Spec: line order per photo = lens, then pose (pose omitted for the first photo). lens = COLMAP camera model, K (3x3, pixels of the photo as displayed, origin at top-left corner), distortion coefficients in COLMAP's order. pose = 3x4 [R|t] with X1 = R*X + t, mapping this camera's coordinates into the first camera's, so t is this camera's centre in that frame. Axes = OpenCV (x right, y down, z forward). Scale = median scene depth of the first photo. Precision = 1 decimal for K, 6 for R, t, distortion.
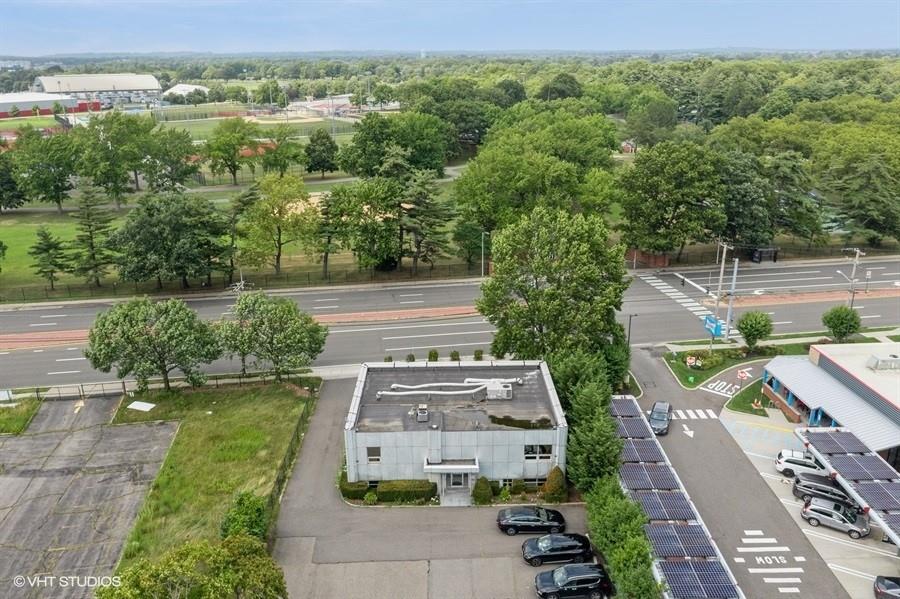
lens RADIAL K [[711.4, 0, 450.3], [0, 711.4, 311.5], [0, 0, 1]] dist [0.000377, 0.004144]
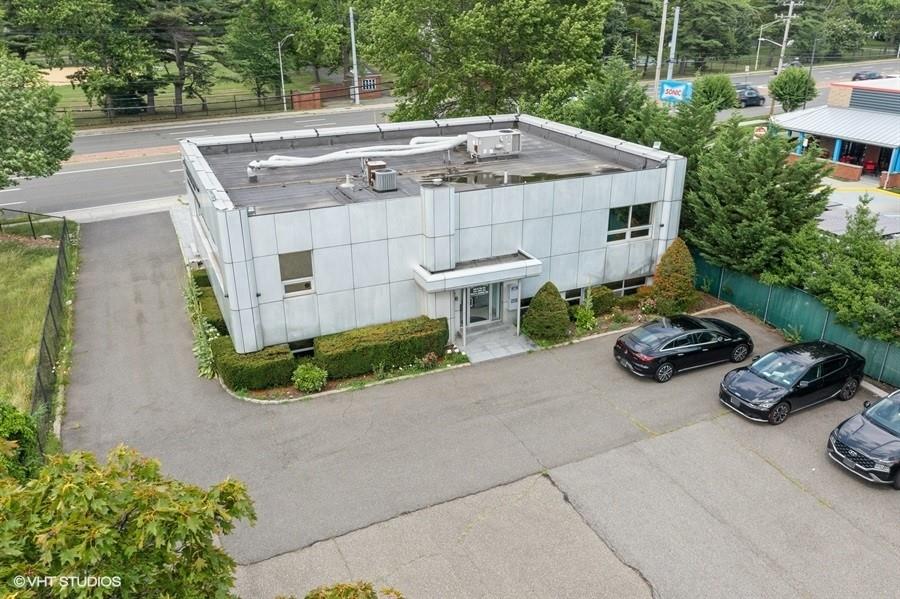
lens RADIAL K [[711.4, 0, 450.3], [0, 711.4, 311.5], [0, 0, 1]] dist [0.000377, 0.004144]
pose [[0.918196, -0.156480, 0.363910, -0.158018], [0.131664, 0.986997, 0.092200, 0.175167], [-0.373606, -0.036744, 0.926859, 0.525887]]
